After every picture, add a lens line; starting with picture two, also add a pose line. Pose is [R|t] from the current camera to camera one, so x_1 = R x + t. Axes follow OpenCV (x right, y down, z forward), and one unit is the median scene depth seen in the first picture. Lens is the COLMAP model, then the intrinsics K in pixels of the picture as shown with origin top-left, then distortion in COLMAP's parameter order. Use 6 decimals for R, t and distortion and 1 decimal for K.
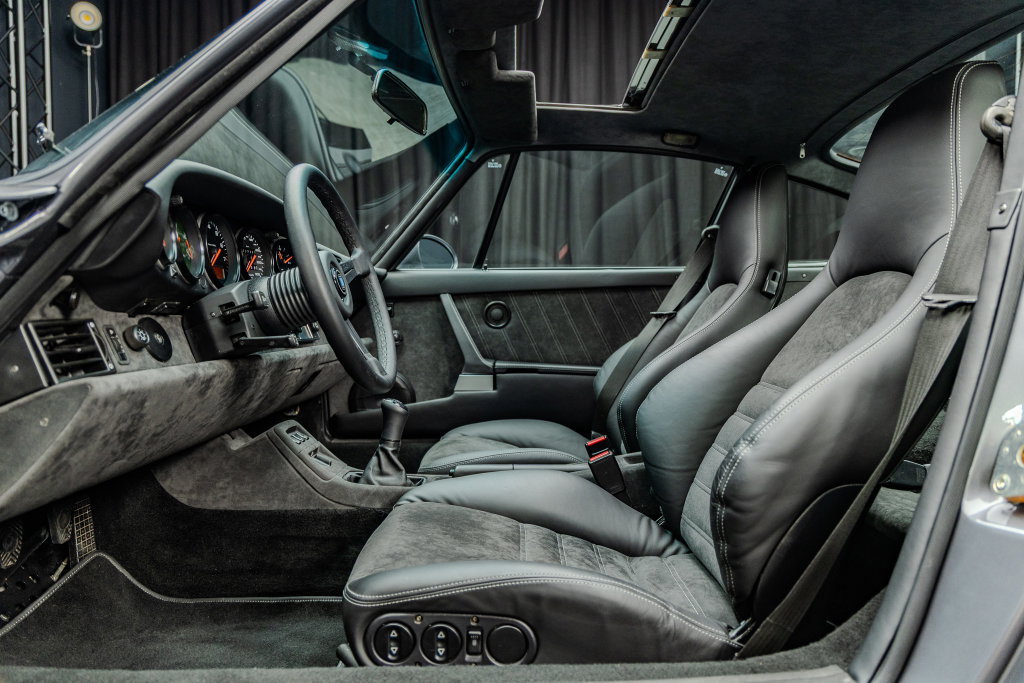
lens RADIAL K [[685.1, 0, 509.9], [0, 685.1, 341.7], [0, 0, 1]] dist [0.000470, 0.001826]
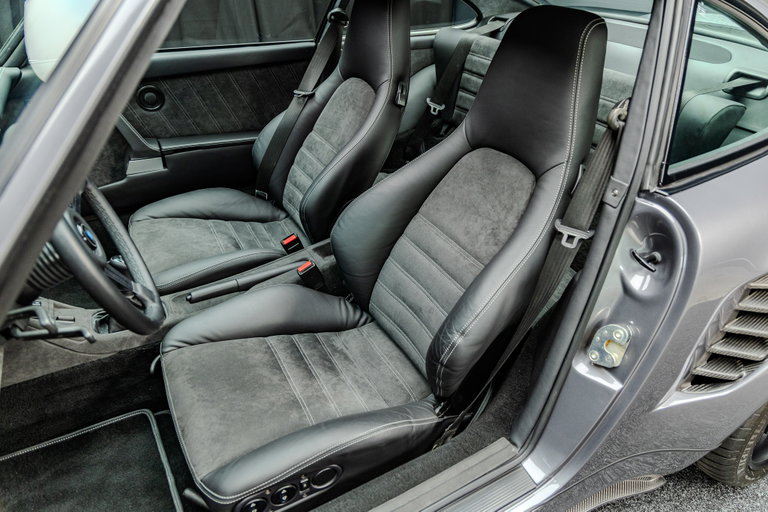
lens RADIAL K [[513.8, 0, 385.9], [0, 513.8, 256.3], [0, 0, 1]] dist [0.000470, 0.001826]
pose [[0.869280, -0.247232, 0.428053, -0.111999], [-0.005602, 0.860960, 0.508643, -0.256338], [-0.494289, -0.444550, 0.747030, 0.115710]]
